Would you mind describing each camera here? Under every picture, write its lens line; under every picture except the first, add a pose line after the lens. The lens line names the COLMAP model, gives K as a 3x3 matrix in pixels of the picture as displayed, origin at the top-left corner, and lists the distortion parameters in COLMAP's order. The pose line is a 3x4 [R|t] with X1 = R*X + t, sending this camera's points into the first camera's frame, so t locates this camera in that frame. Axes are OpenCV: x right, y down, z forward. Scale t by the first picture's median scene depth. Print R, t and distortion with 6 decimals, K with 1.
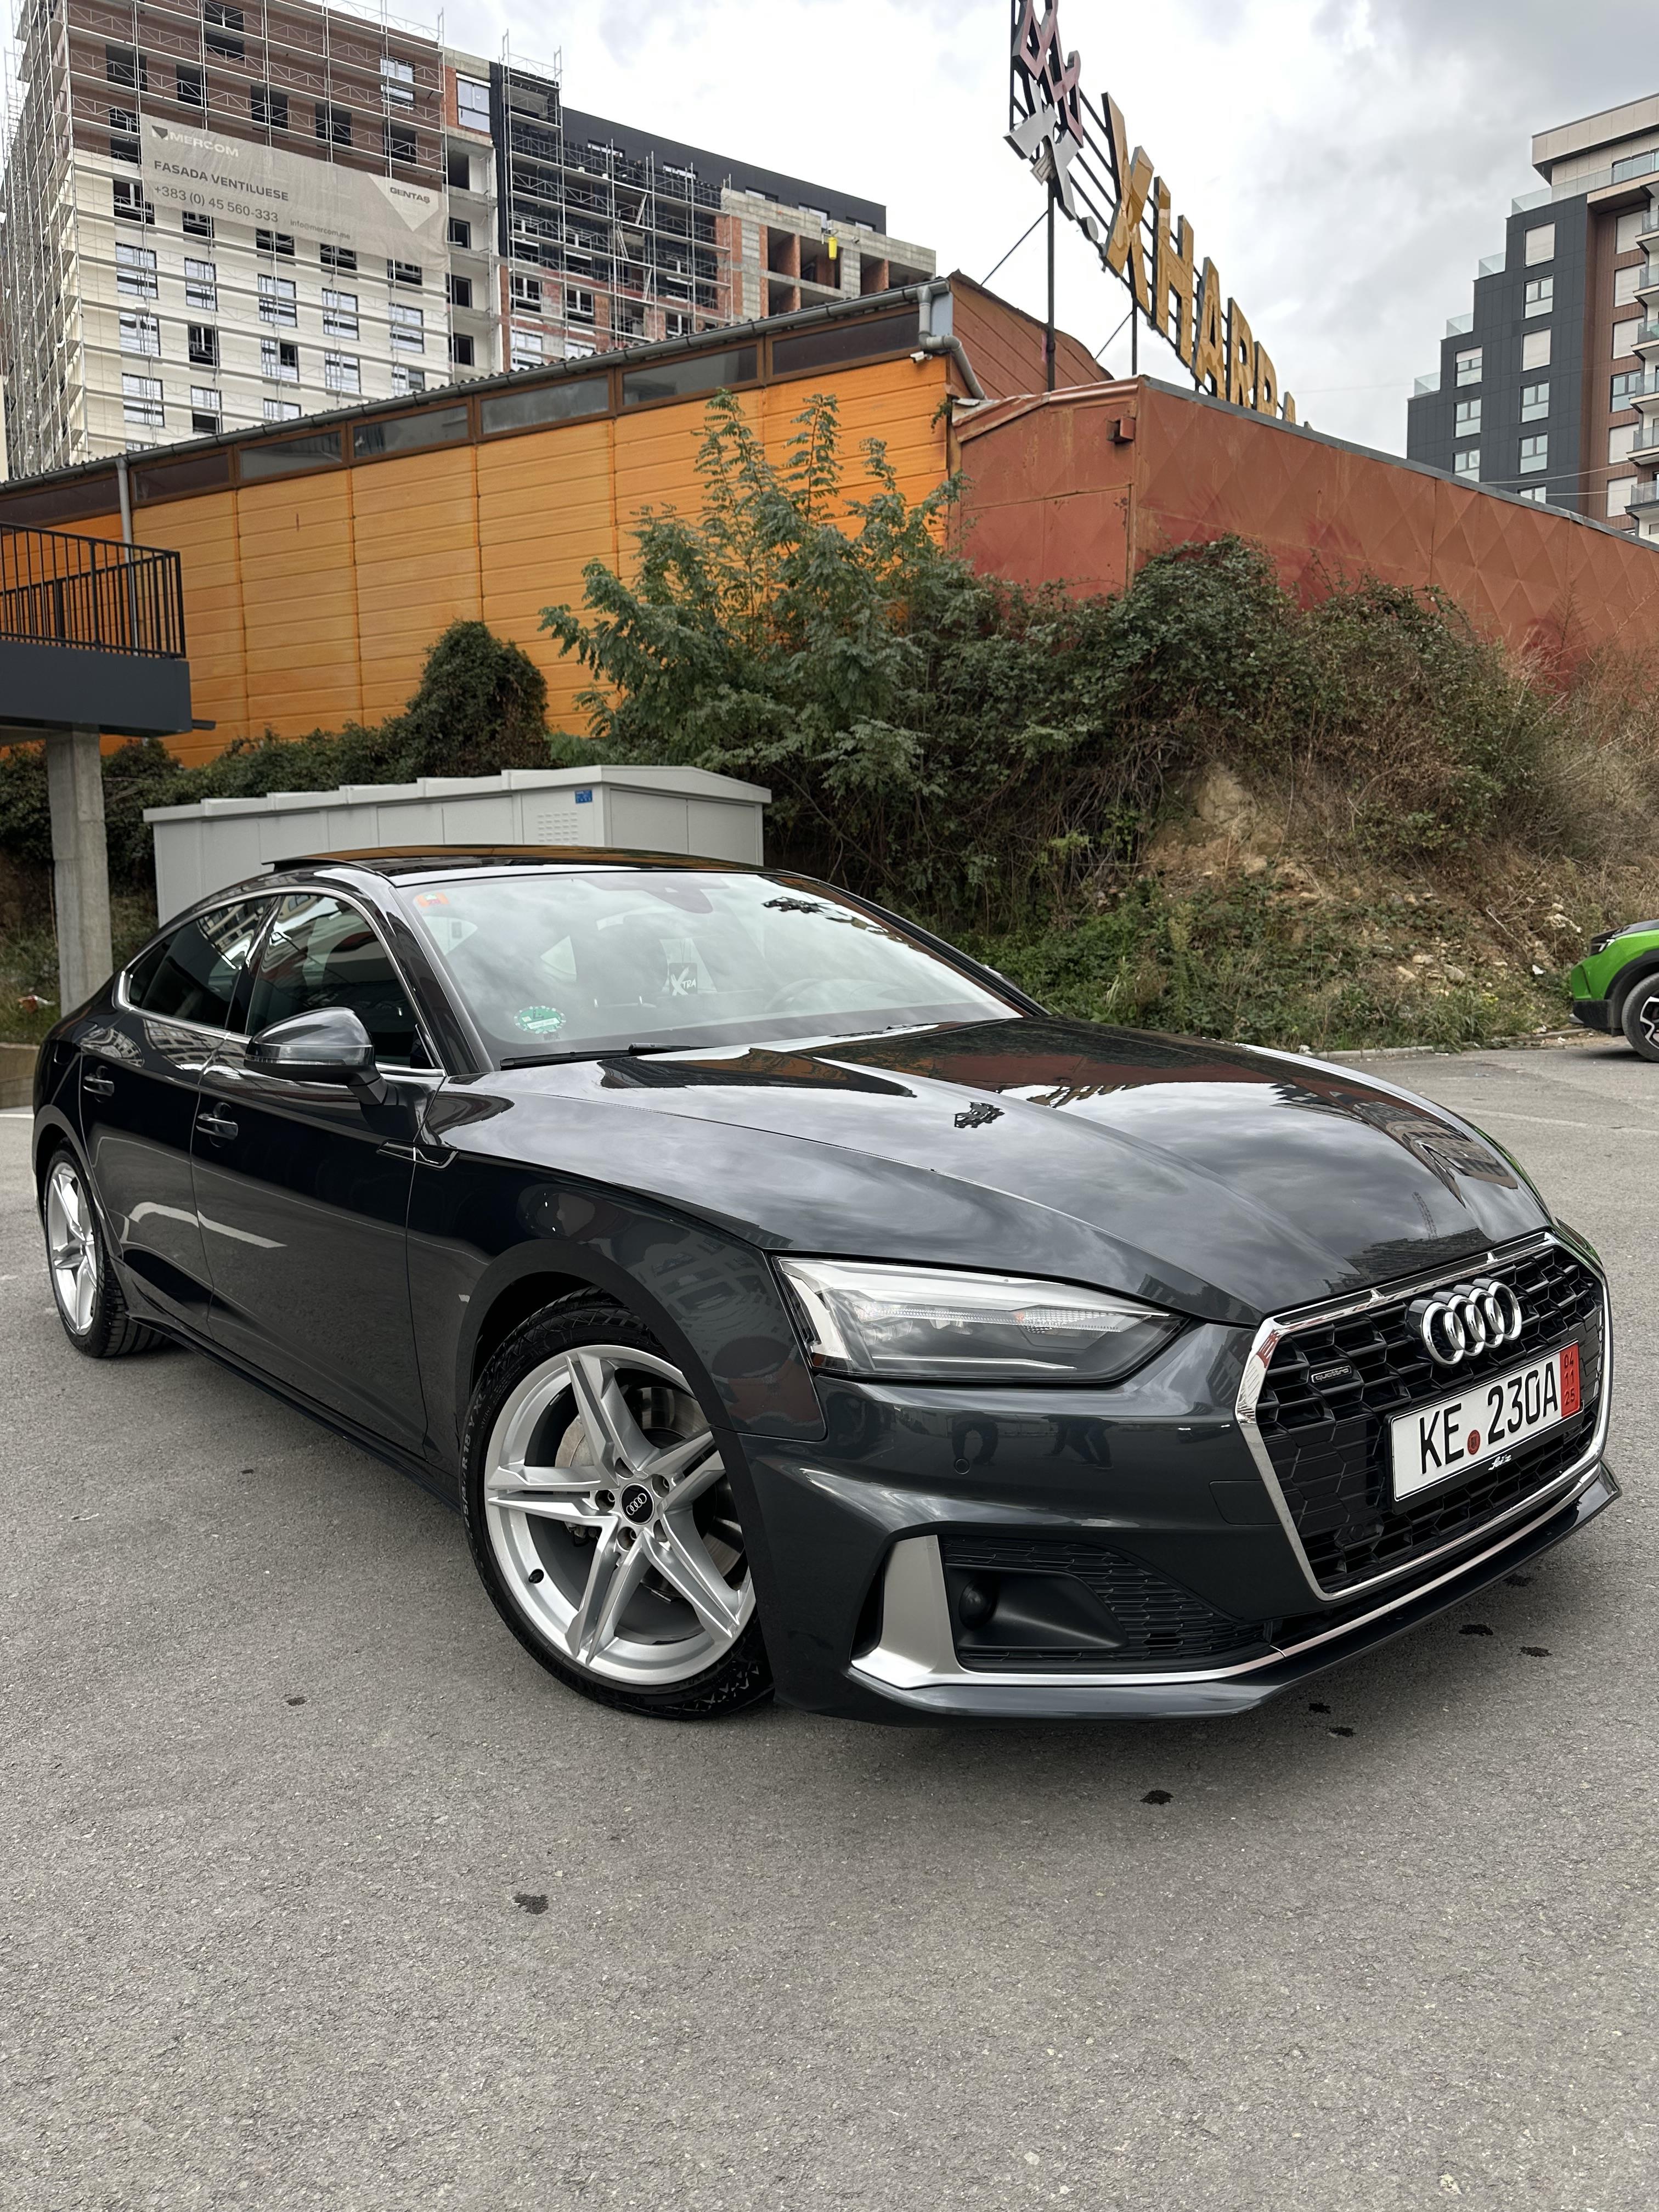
lens RADIAL K [[1579.9, 0, 821.5], [0, 1579.9, 1110.3], [0, 0, 1]] dist [0.014056, -0.018730]
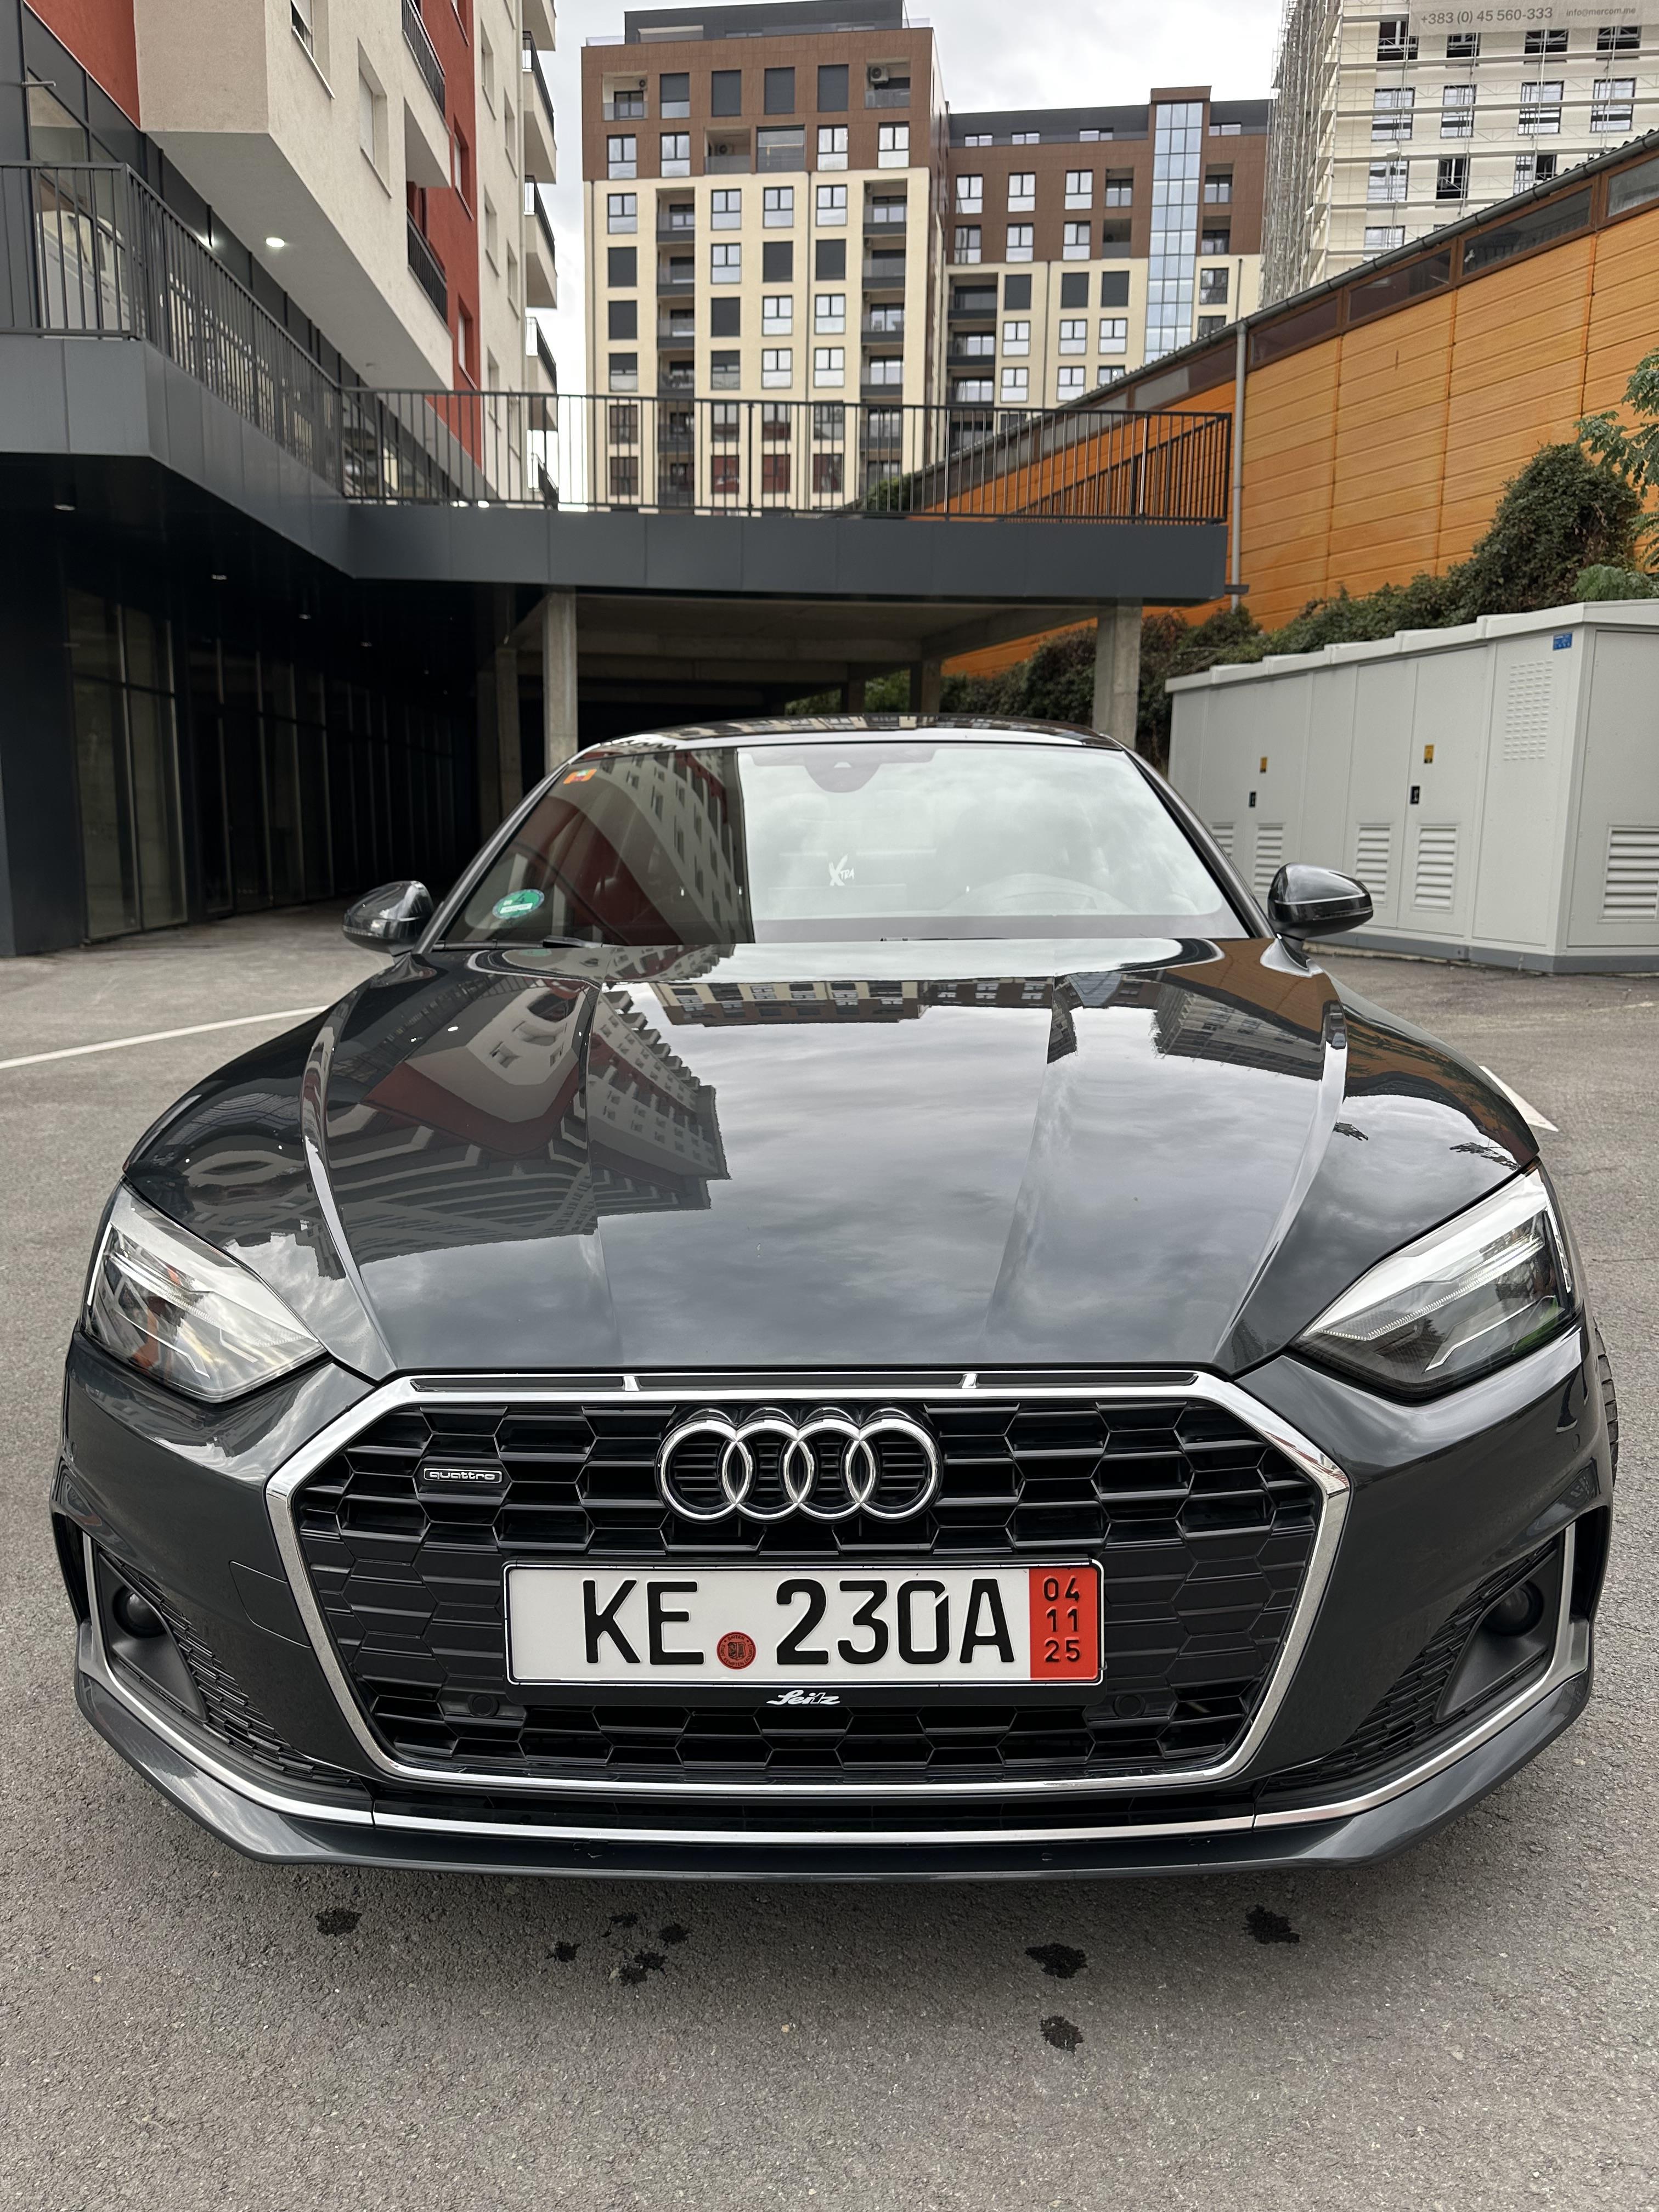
lens RADIAL K [[1579.9, 0, 820.6], [0, 1579.9, 1103.6], [0, 0, 1]] dist [0.014056, -0.018730]
pose [[0.744539, 0.137322, -0.653302, 0.093929], [-0.085889, 0.990186, 0.110250, -0.009295], [0.662031, -0.025974, 0.749027, 0.062882]]
